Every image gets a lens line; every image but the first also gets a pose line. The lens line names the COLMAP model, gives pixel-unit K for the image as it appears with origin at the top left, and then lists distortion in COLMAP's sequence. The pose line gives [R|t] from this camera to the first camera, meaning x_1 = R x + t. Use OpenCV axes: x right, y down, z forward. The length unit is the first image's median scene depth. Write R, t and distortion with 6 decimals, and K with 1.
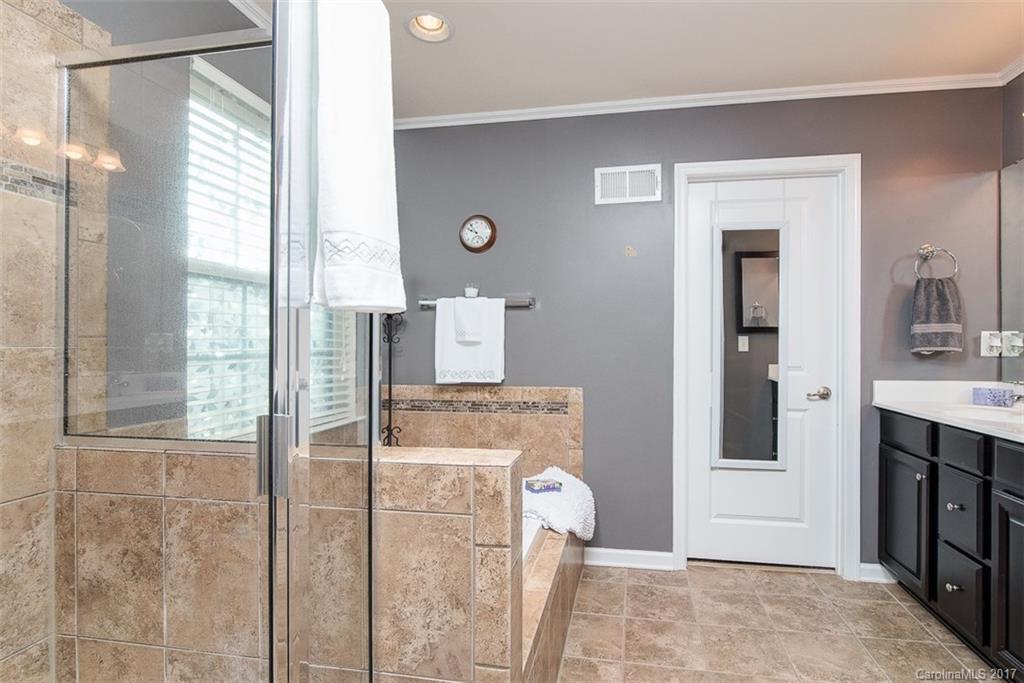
lens RADIAL K [[480.4, 0, 512.0], [0, 480.4, 341.5], [0, 0, 1]] dist [-0.001414, -0.000322]
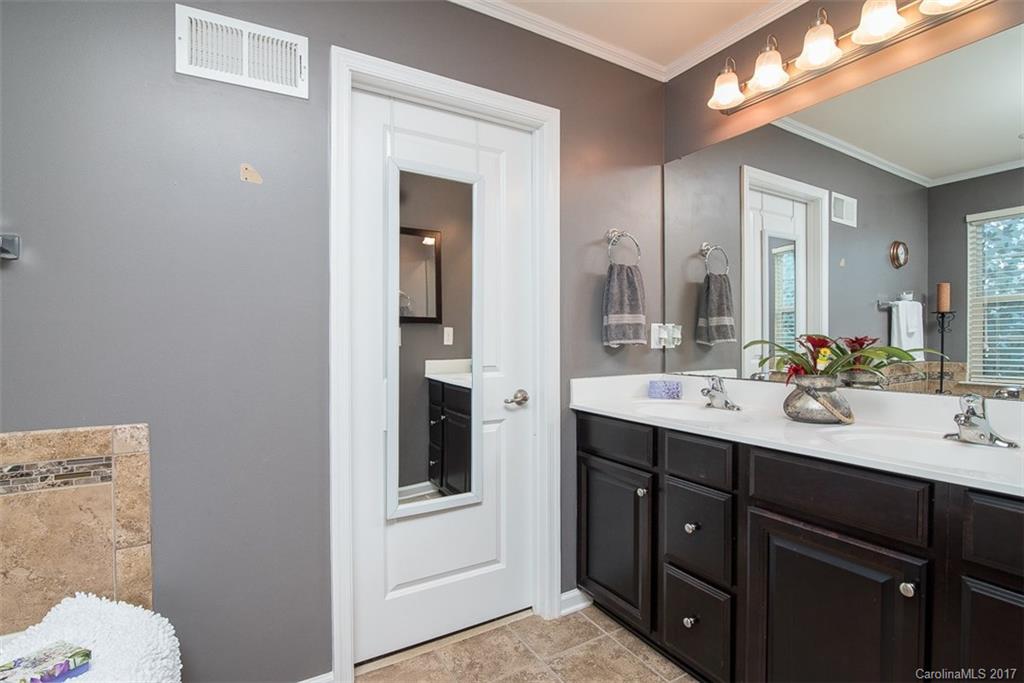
lens RADIAL K [[450.4, 0, 512.0], [0, 450.4, 341.5], [0, 0, 1]] dist [-0.018820, -0.000221]
pose [[0.692927, -0.009349, 0.720947, 0.102149], [-0.000489, 0.999910, 0.013437, 0.003365], [-0.721008, -0.009663, 0.692859, 0.530221]]
